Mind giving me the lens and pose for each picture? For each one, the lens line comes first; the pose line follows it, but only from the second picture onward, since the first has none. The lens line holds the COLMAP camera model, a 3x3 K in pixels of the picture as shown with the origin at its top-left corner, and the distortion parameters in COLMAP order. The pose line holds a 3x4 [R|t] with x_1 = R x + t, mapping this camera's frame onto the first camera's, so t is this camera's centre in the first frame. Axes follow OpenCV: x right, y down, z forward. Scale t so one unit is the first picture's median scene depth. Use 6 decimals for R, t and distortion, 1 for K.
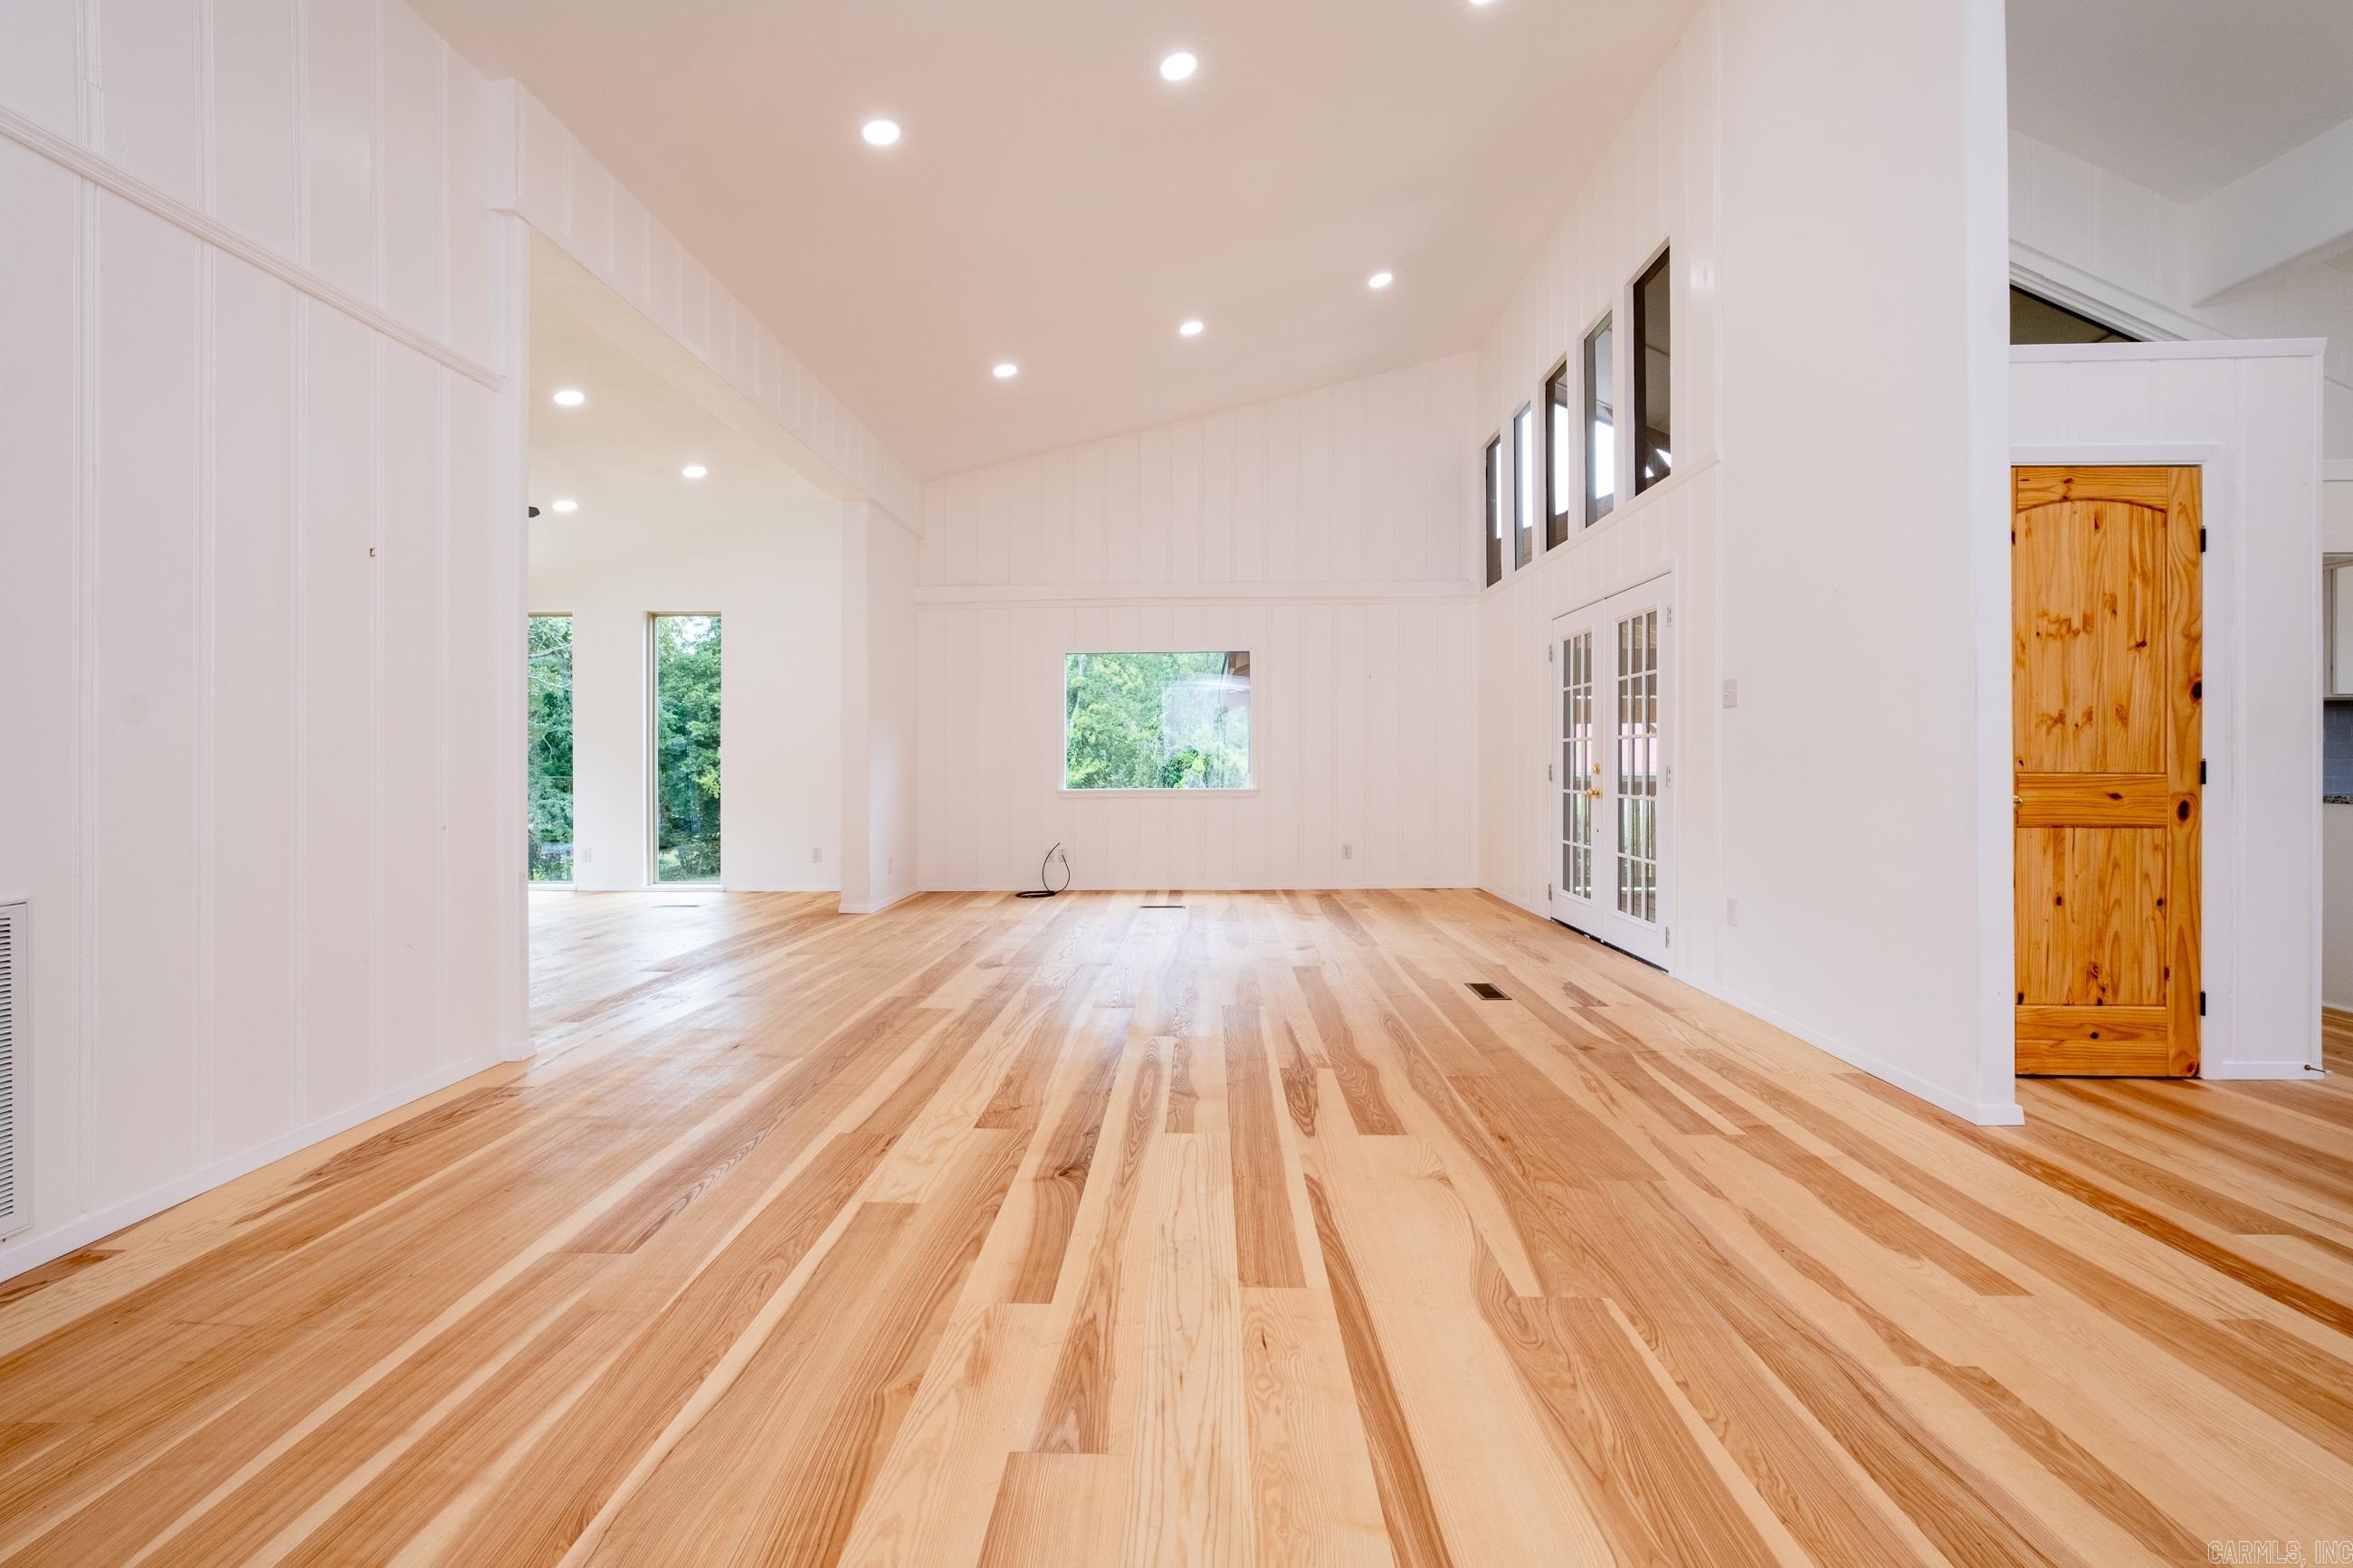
lens RADIAL K [[1065.0, 0, 1205.4], [0, 1065.0, 757.7], [0, 0, 1]] dist [-0.004978, 0.001049]
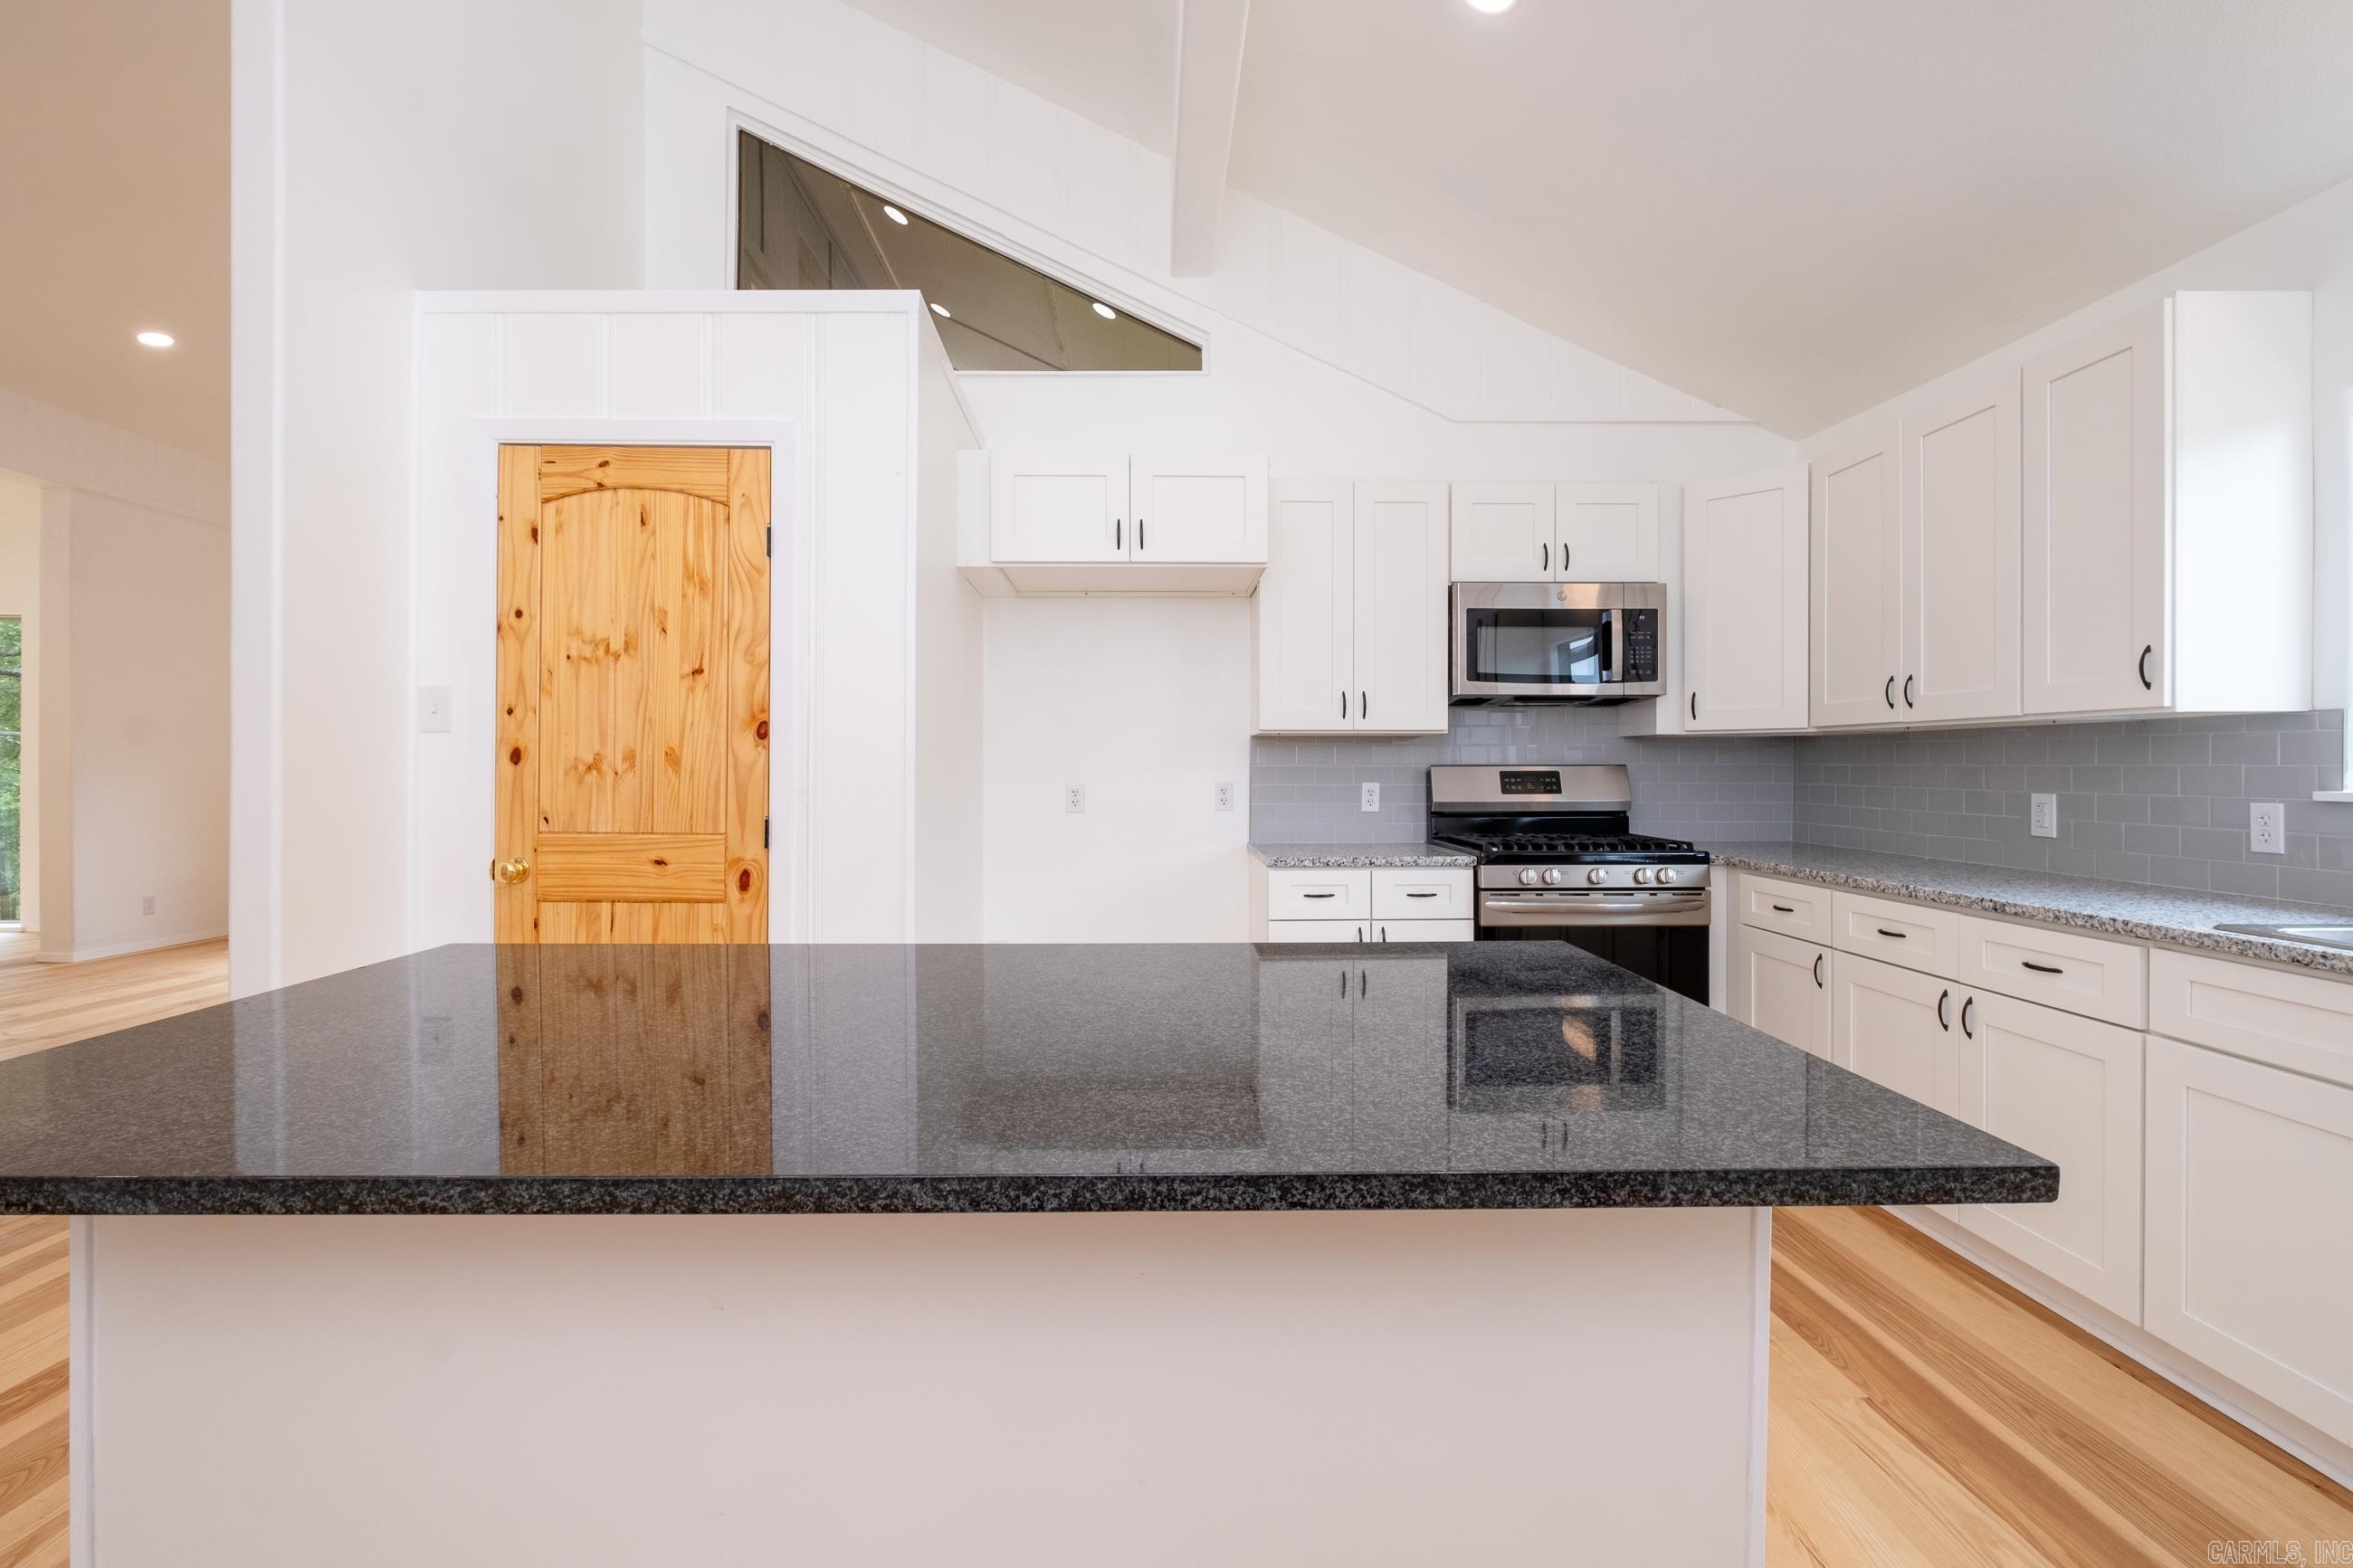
lens RADIAL K [[1065.0, 0, 1178.8], [0, 1065.0, 780.4], [0, 0, 1]] dist [-0.004978, 0.001049]
pose [[0.998578, 0.002906, 0.053224, 1.203336], [-0.003543, 0.999923, 0.011866, -0.036302], [-0.053185, -0.012038, 0.998512, 0.185843]]
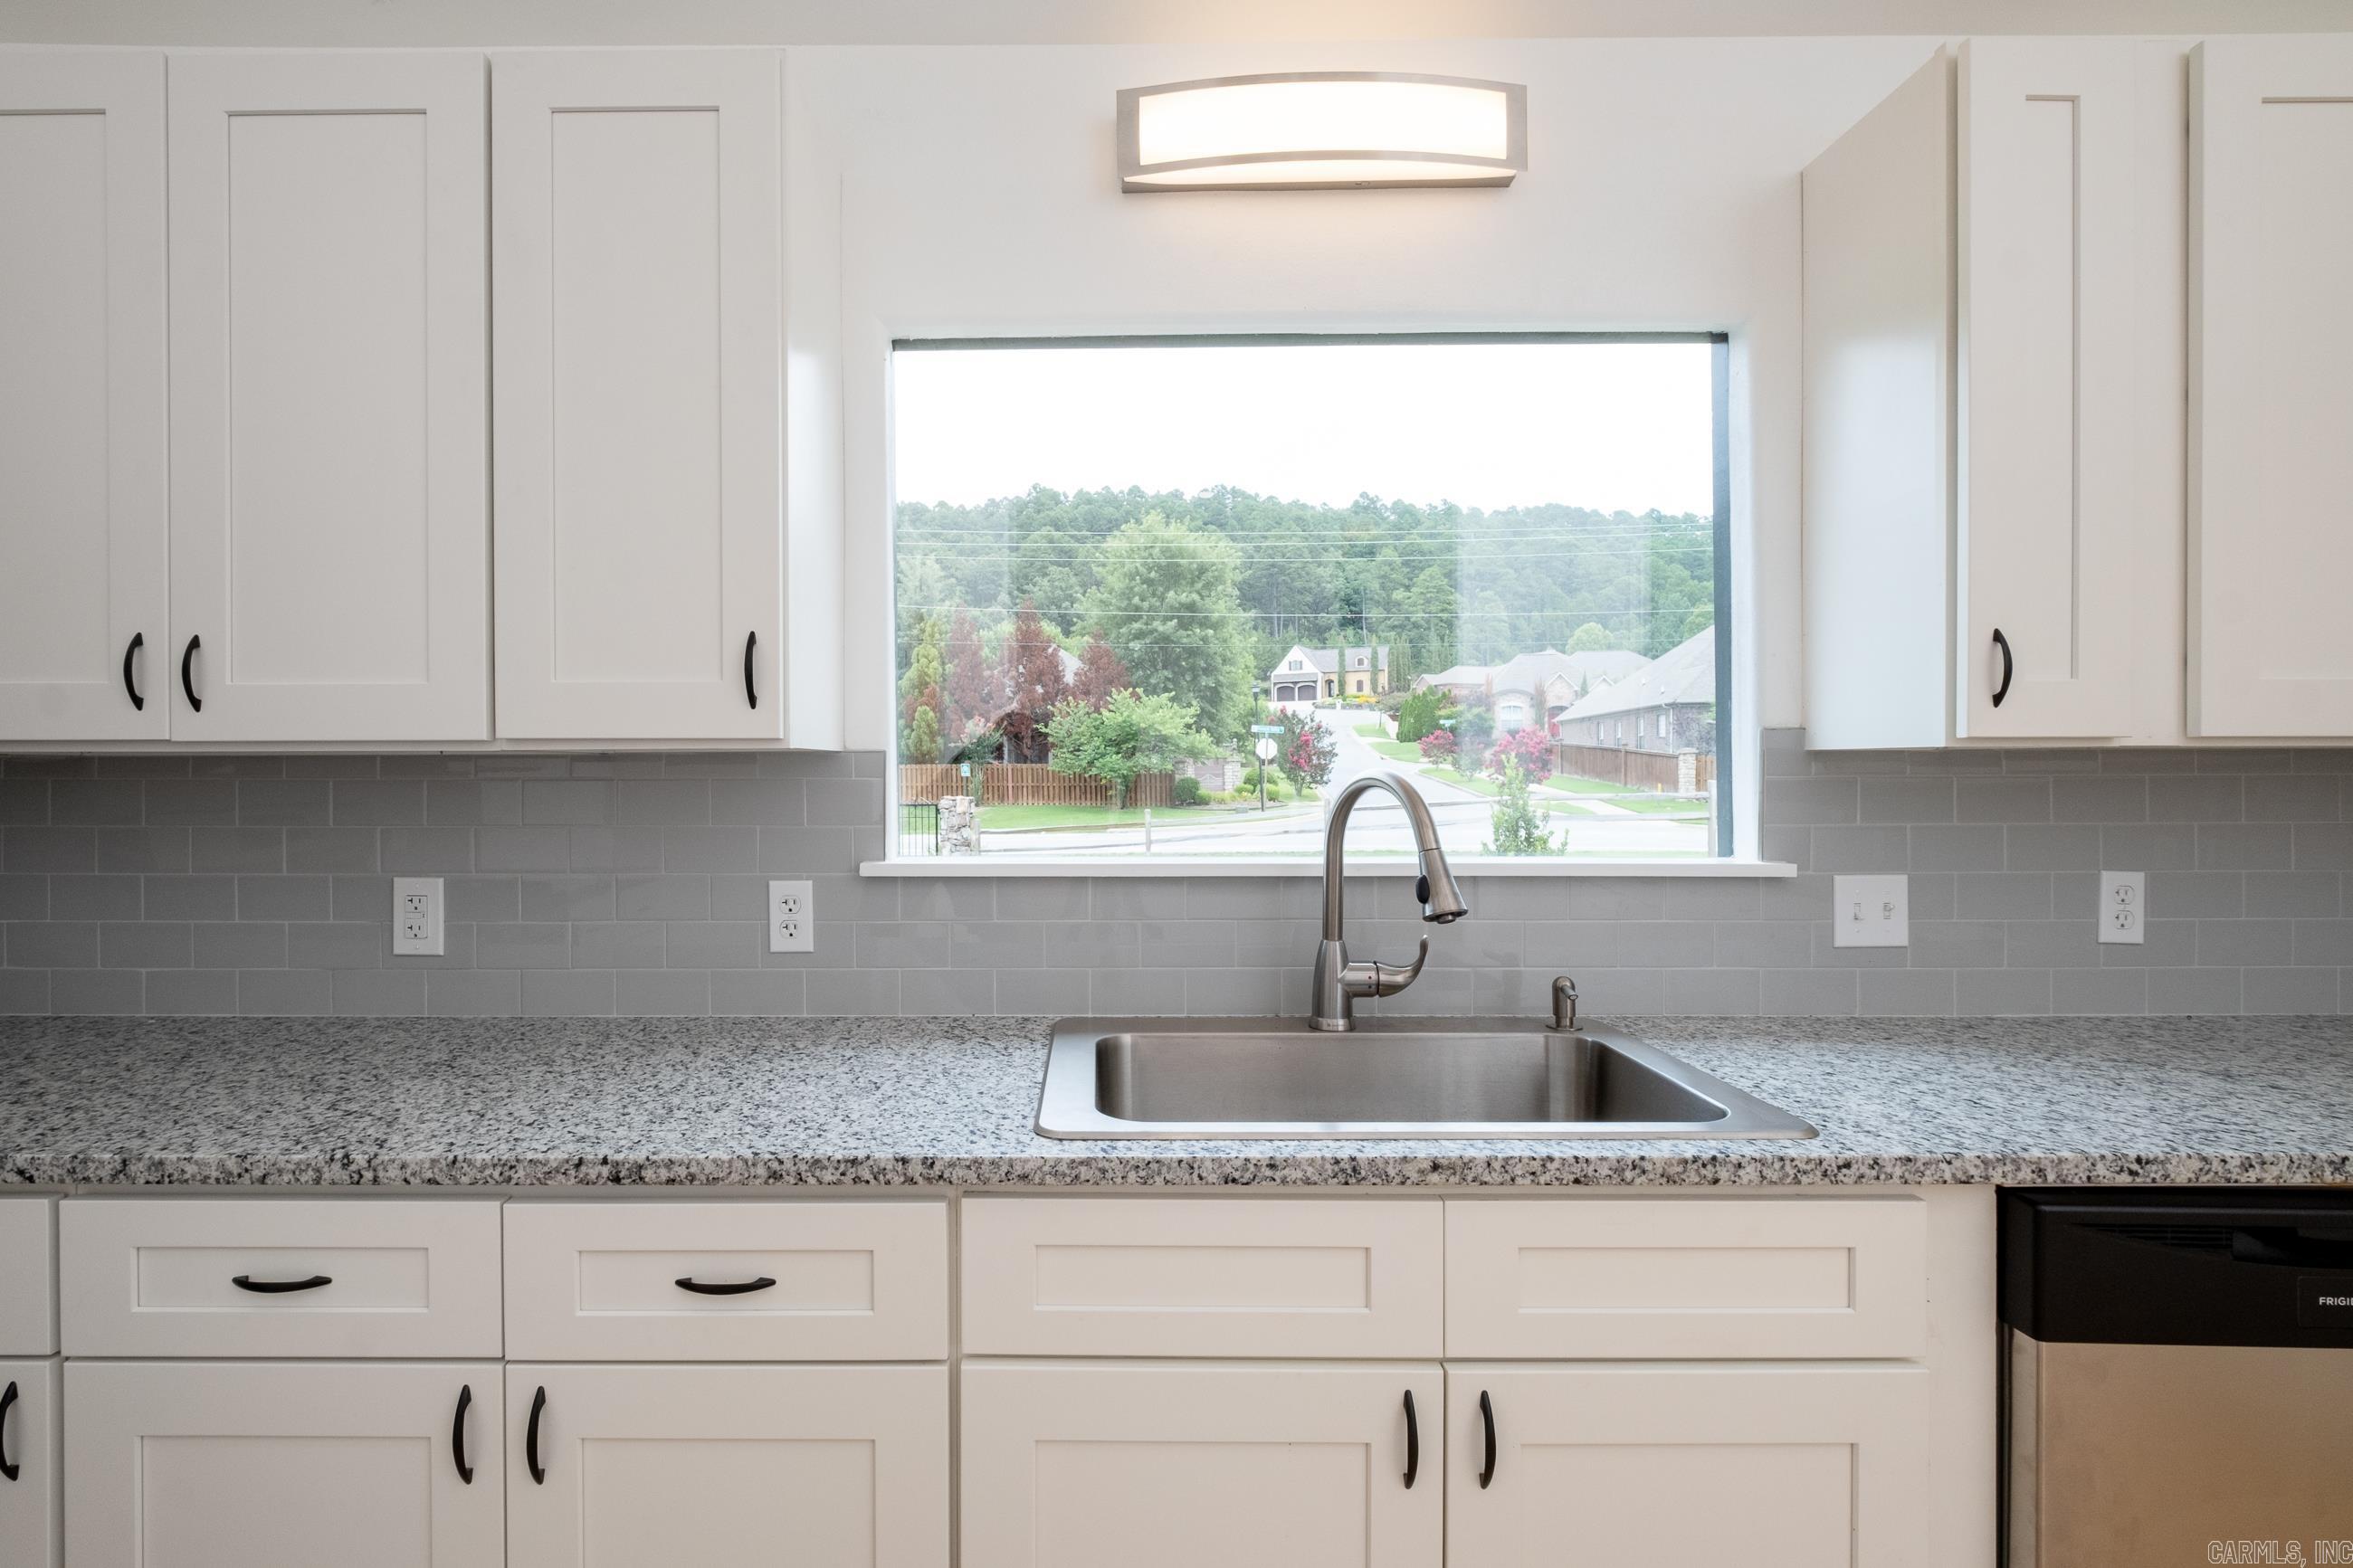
lens RADIAL K [[1103.0, 0, 1100.9], [0, 1103.0, 770.6], [0, 0, 1]] dist [0.000234, -0.002605]
pose [[-0.014618, 0.005043, 0.999880, 1.443627], [0.002216, 0.999985, -0.005011, -0.062685], [-0.999891, 0.002142, -0.014629, 0.702417]]
